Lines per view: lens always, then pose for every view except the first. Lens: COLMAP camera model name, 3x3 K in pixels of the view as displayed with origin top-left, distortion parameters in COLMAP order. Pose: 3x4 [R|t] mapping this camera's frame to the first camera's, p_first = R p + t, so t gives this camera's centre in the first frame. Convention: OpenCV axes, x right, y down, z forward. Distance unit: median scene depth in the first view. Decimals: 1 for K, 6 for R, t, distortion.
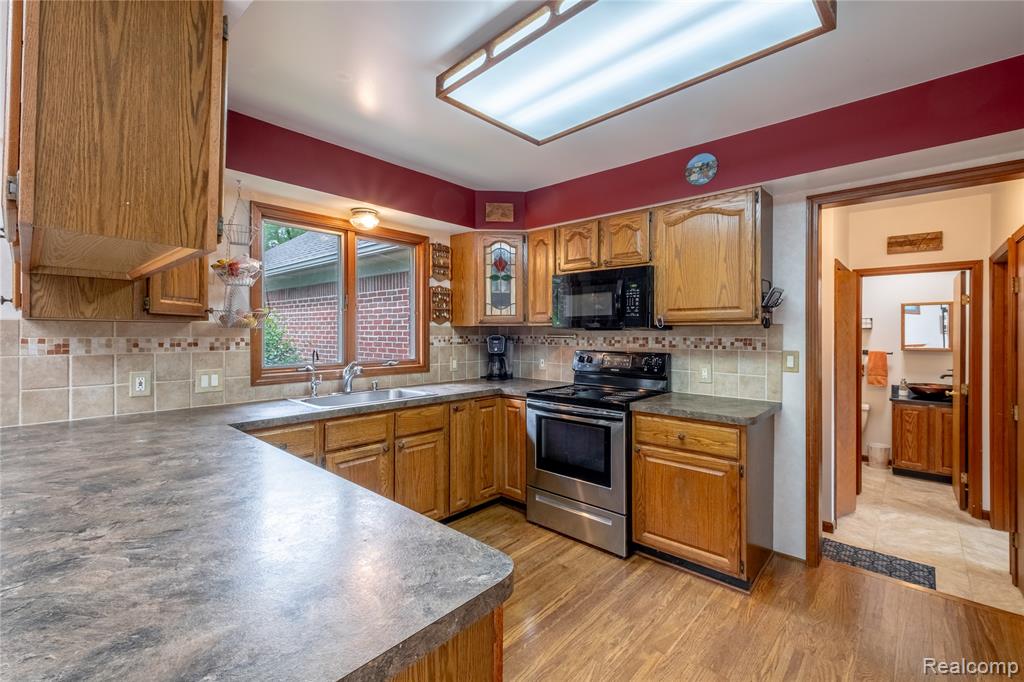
lens RADIAL K [[444.3, 0, 515.9], [0, 444.3, 330.8], [0, 0, 1]] dist [0.013496, -0.001352]
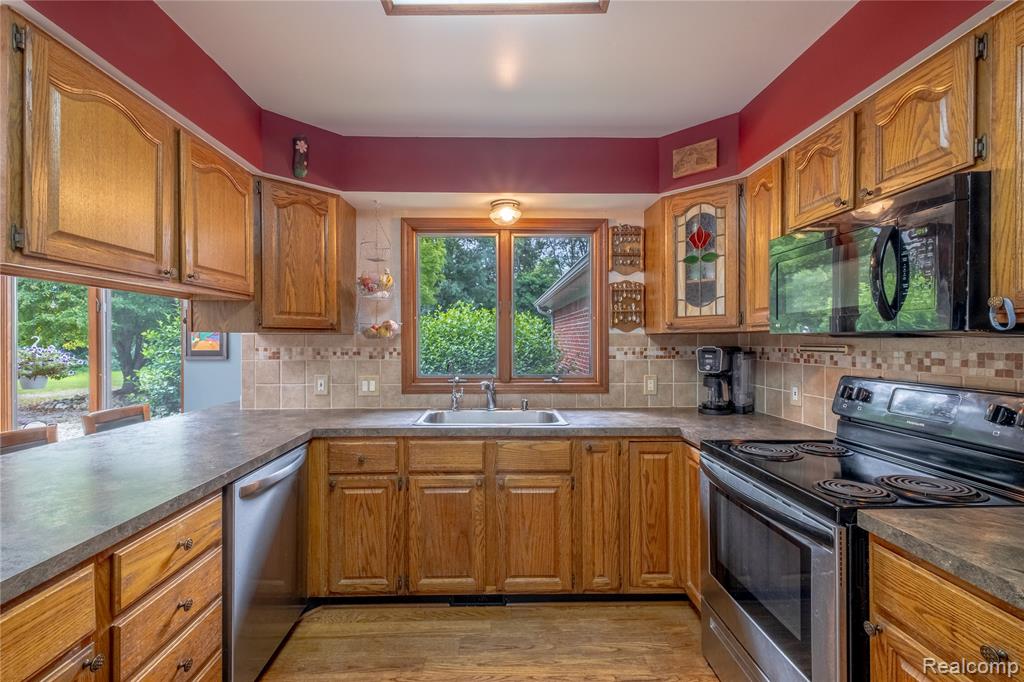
lens RADIAL K [[444.3, 0, 505.3], [0, 444.3, 342.1], [0, 0, 1]] dist [0.013496, -0.001352]
pose [[0.677221, -0.001332, -0.735779, 0.300079], [0.005583, 0.999979, 0.003328, -0.000169], [0.735759, -0.006362, 0.677214, 0.405393]]
